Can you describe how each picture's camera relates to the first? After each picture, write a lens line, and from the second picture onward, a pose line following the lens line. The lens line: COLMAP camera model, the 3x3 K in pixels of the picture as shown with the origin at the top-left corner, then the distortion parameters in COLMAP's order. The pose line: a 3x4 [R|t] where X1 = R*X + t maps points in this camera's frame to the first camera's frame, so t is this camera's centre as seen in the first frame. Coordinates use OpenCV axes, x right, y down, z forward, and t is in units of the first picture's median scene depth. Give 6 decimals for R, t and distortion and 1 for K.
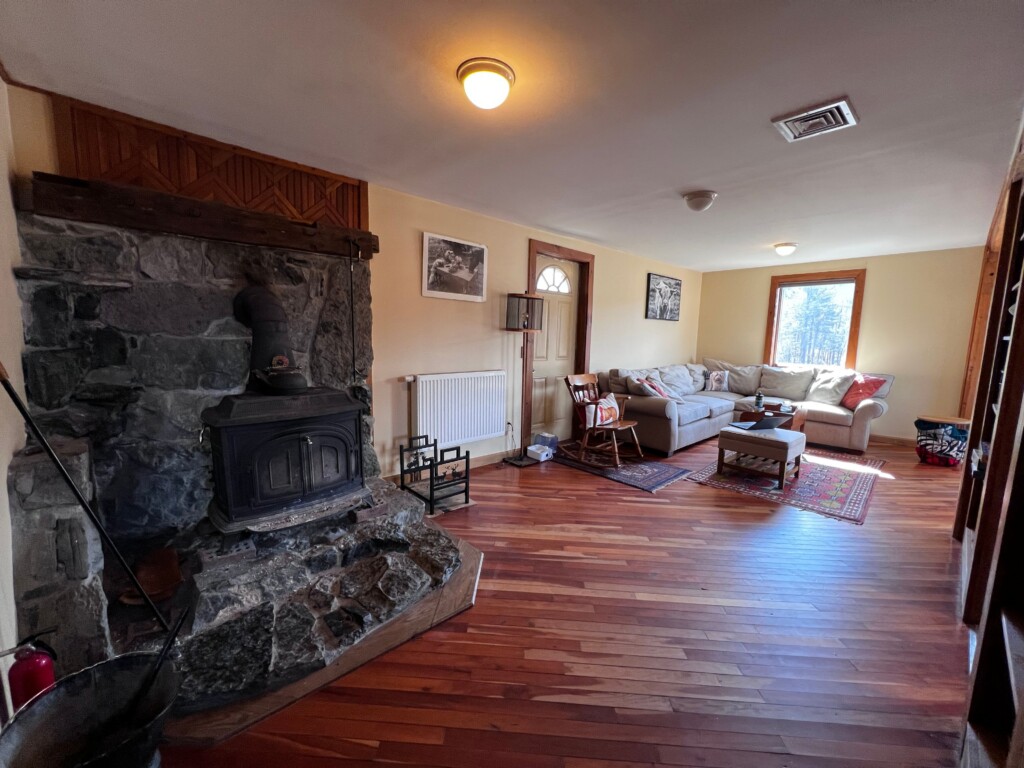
lens RADIAL K [[409.4, 0, 510.5], [0, 409.4, 384.9], [0, 0, 1]] dist [-0.000858, -0.000140]
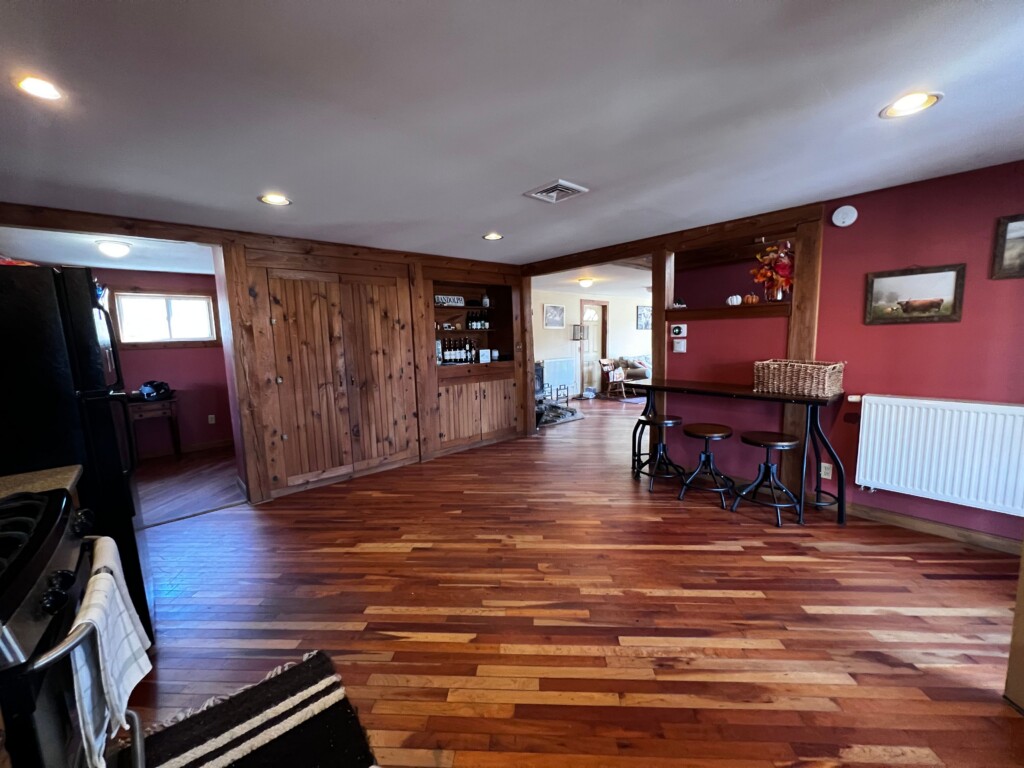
lens RADIAL K [[409.4, 0, 513.8], [0, 409.4, 385.2], [0, 0, 1]] dist [-0.000858, -0.000140]
pose [[0.998970, -0.042661, -0.015466, -0.290759], [0.042615, 0.999086, -0.003271, 0.102447], [0.015592, 0.002609, 0.999875, -1.190703]]
